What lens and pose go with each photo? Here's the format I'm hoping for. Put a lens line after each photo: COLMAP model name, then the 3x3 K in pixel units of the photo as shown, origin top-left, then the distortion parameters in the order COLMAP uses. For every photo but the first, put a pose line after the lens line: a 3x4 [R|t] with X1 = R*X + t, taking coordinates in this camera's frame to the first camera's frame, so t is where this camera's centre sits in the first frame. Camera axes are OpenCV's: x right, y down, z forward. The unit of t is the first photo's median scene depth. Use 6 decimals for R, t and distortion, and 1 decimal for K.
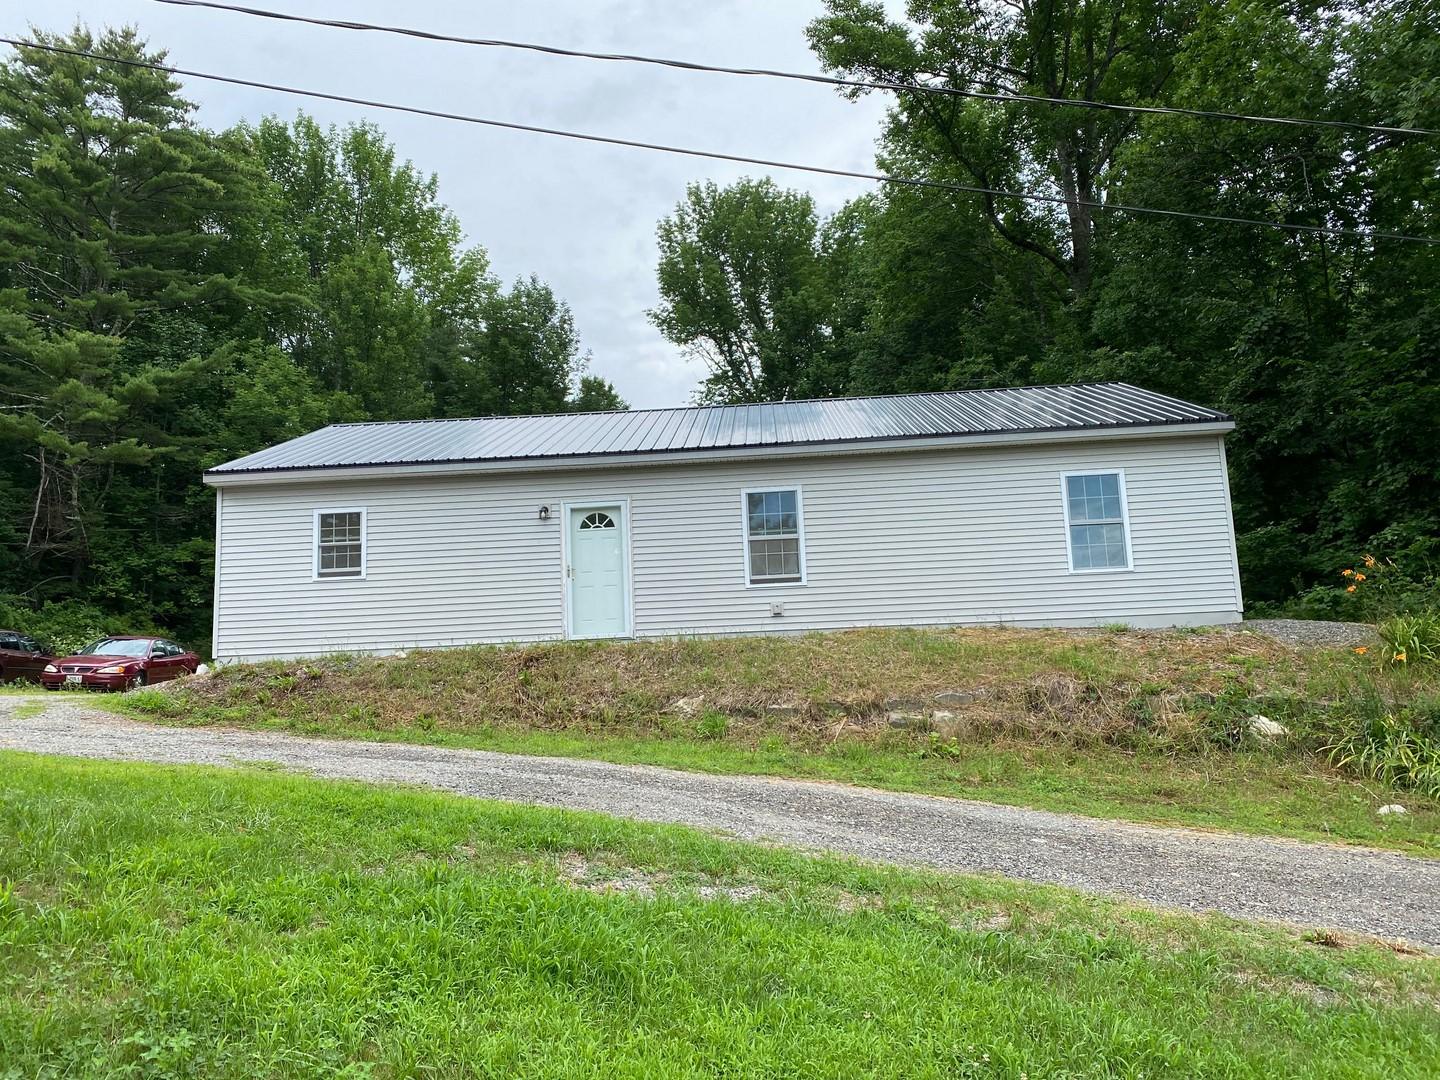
lens RADIAL K [[1109.0, 0, 720.0], [0, 1109.0, 540.0], [0, 0, 1]] dist [0.043211, -0.075438]
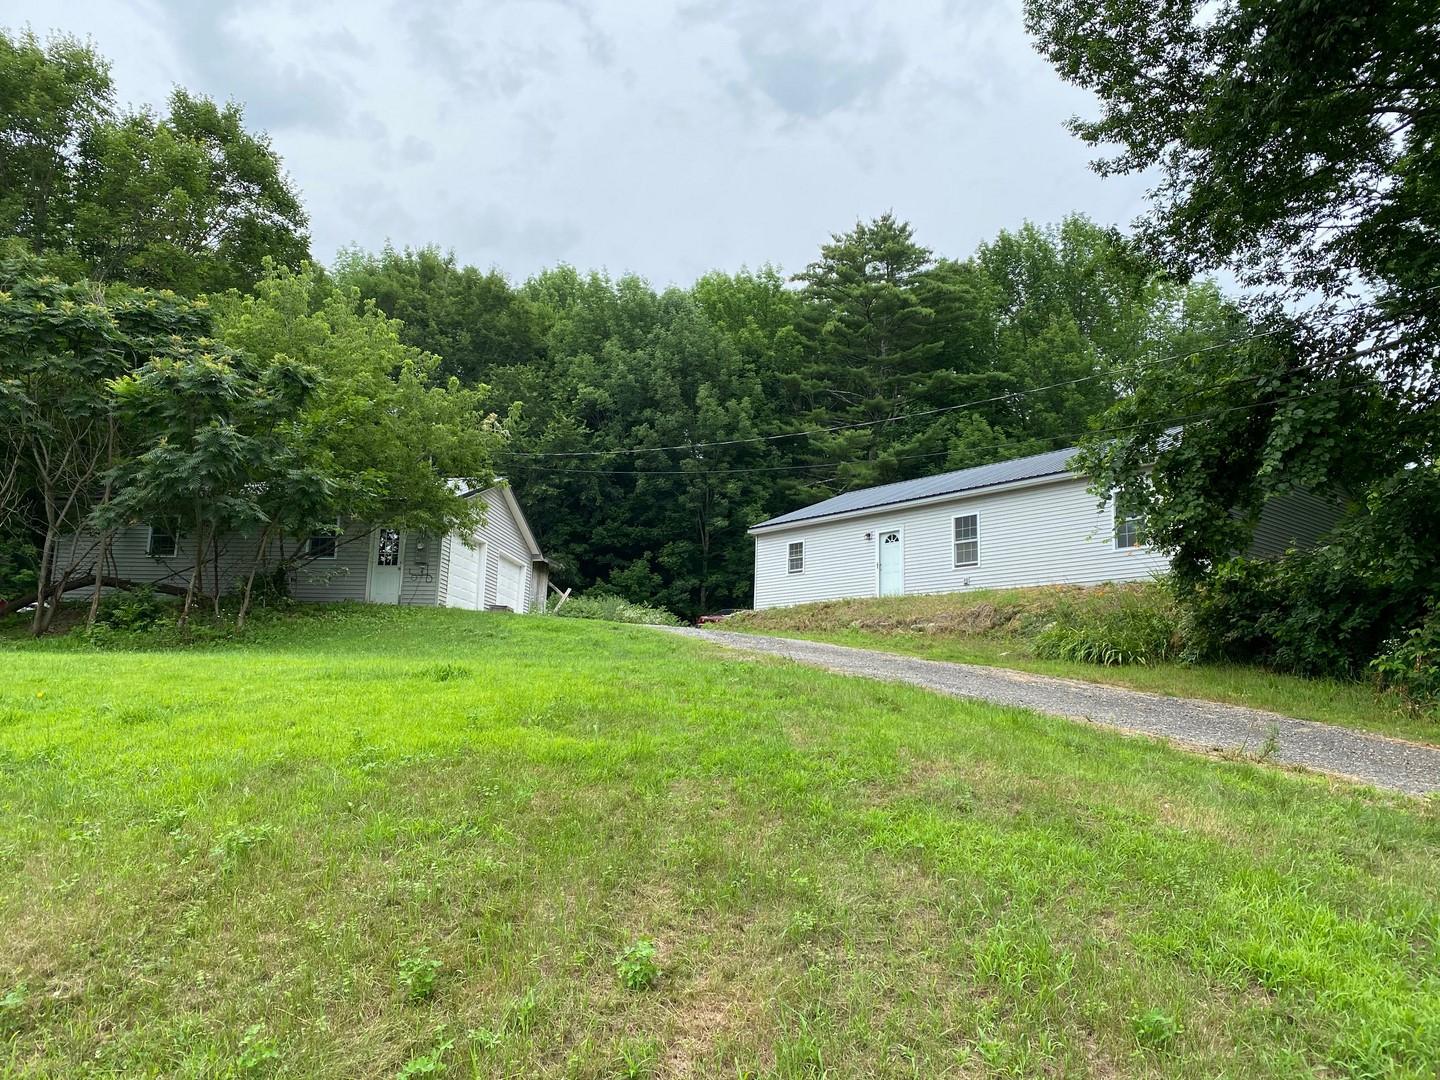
lens RADIAL K [[1109.0, 0, 720.0], [0, 1109.0, 540.0], [0, 0, 1]] dist [0.043211, -0.075438]
pose [[0.684333, -0.068341, -0.725959, 1.089735], [0.061349, 0.997464, -0.036069, 0.037088], [0.726584, -0.019854, 0.686791, -0.550019]]
